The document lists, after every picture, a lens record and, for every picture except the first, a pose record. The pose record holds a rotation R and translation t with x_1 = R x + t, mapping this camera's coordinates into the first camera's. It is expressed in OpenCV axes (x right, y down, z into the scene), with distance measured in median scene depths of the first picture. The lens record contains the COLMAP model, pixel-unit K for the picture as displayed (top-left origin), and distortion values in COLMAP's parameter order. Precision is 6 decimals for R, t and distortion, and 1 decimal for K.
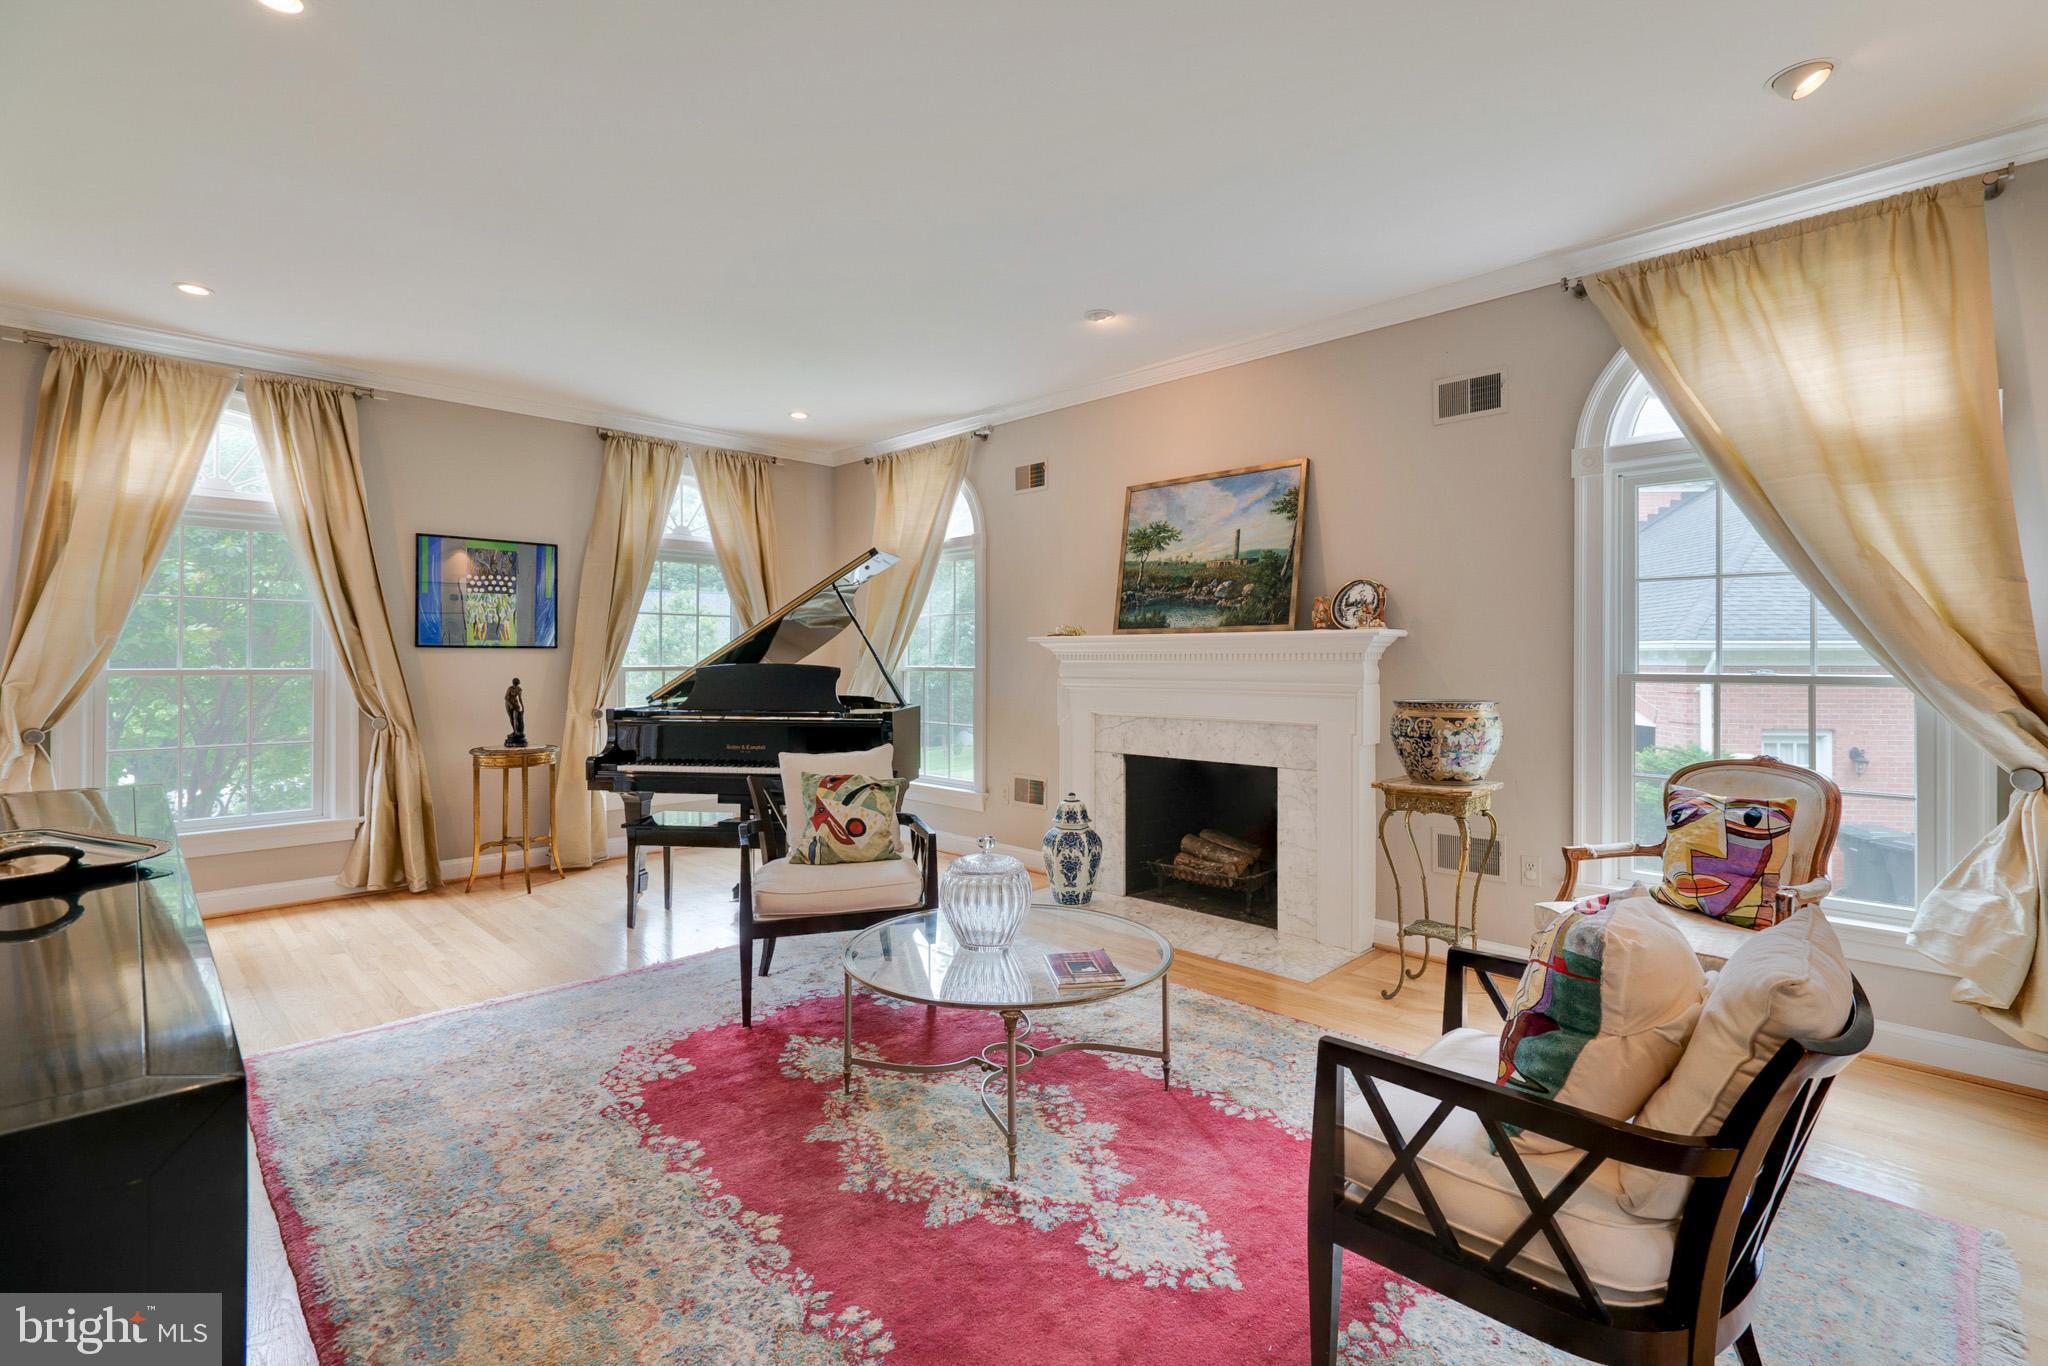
lens RADIAL K [[938.0, 0, 1025.9], [0, 938.0, 661.5], [0, 0, 1]] dist [-0.003644, 0.000243]
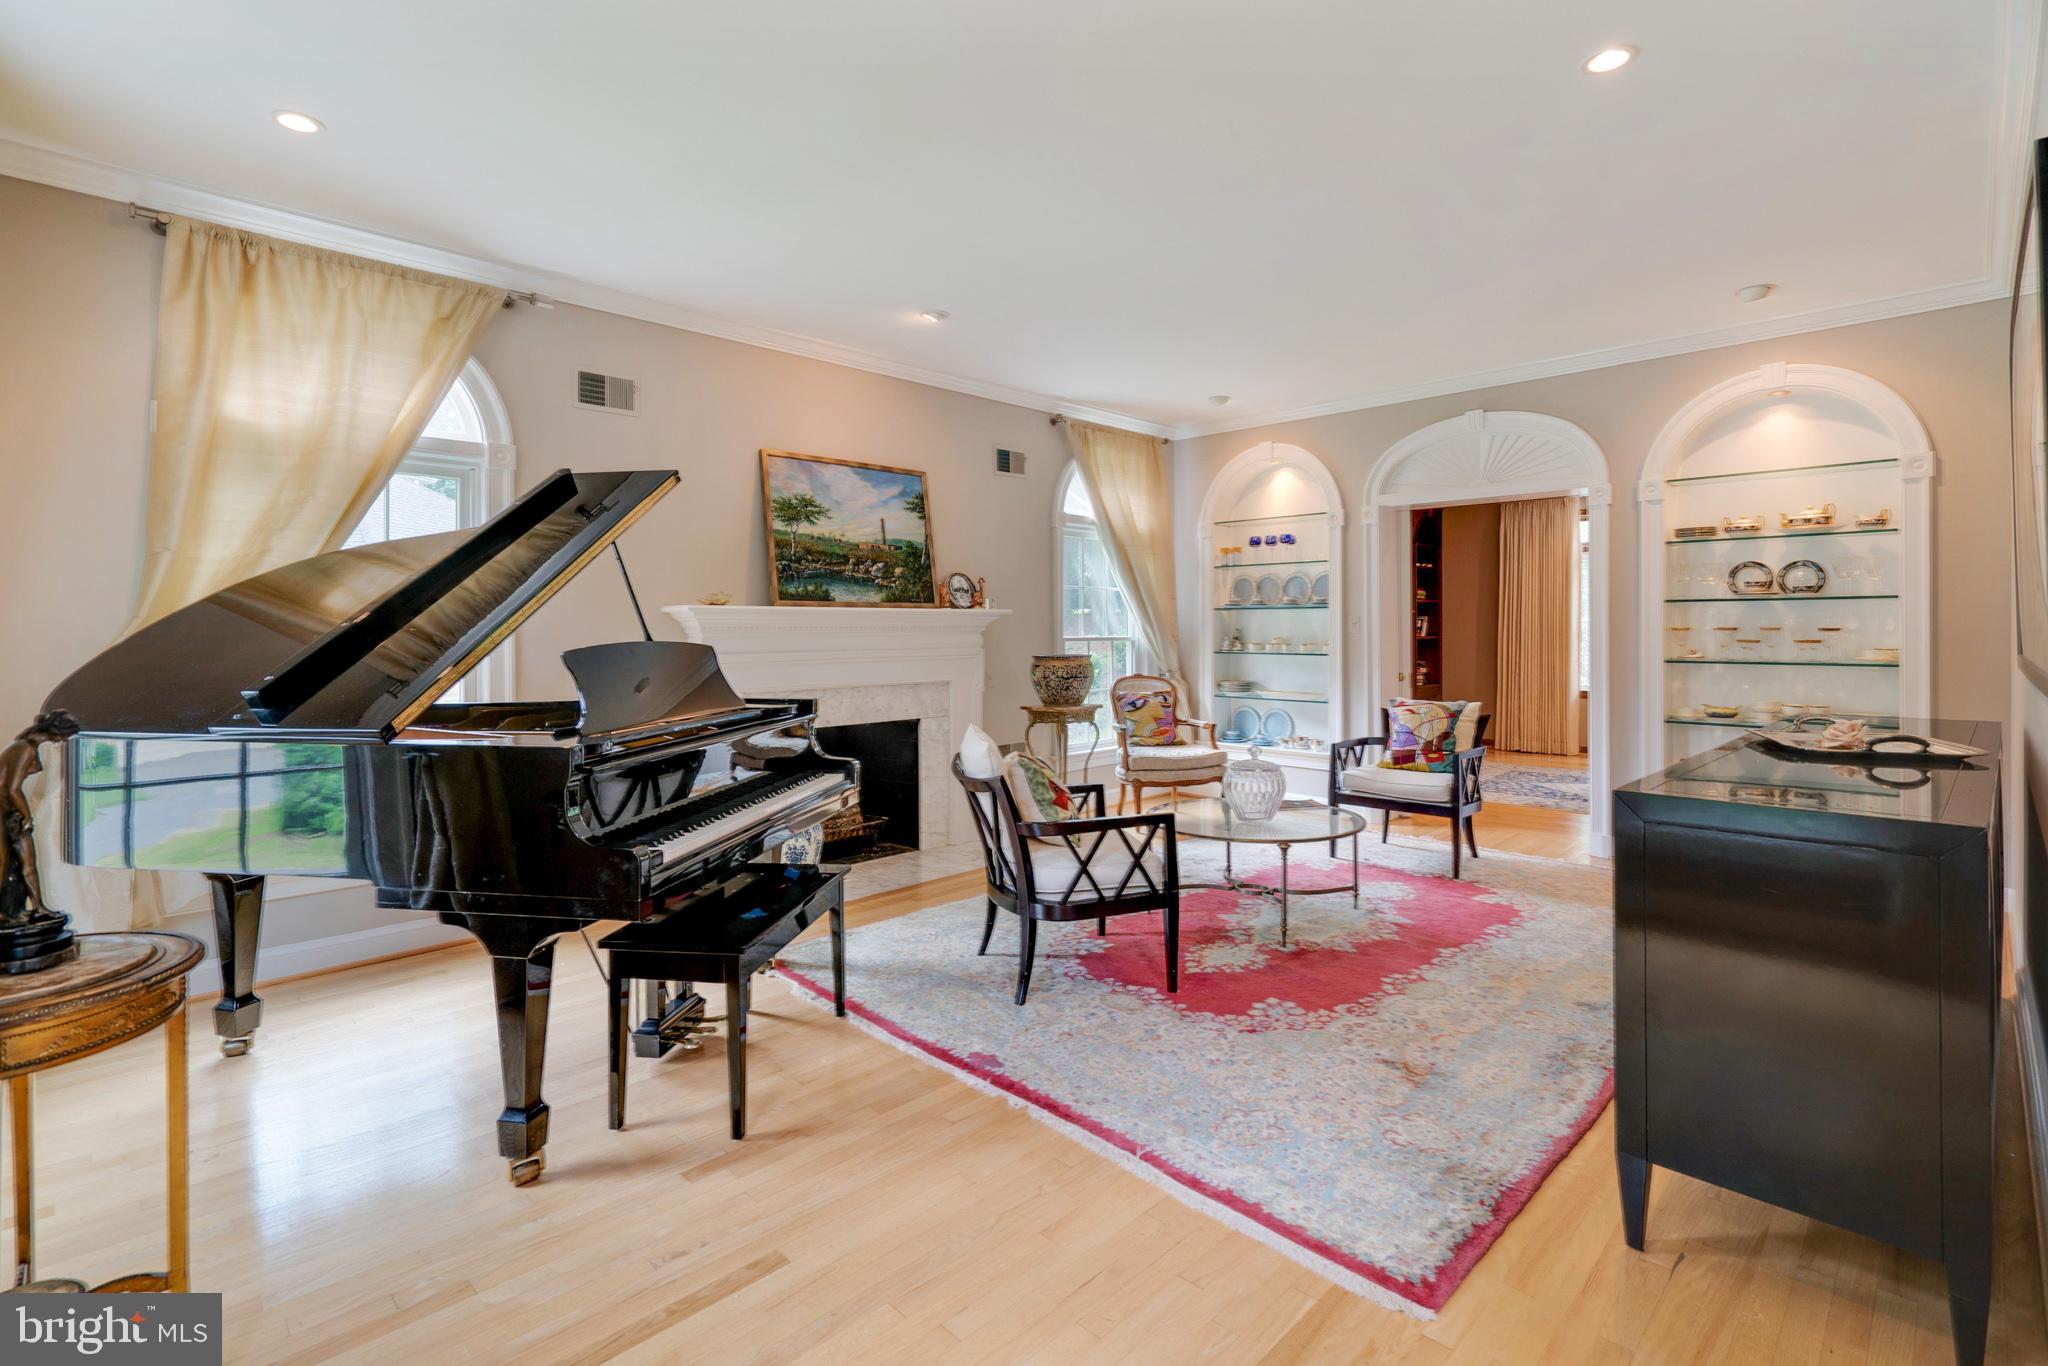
lens RADIAL K [[938.0, 0, 1045.5], [0, 938.0, 634.3], [0, 0, 1]] dist [-0.003644, 0.000243]
pose [[-0.001171, -0.008015, 0.999967, -0.933172], [0.009177, 0.999926, 0.008026, -0.005975], [-0.999957, 0.009187, -0.001097, 0.806674]]
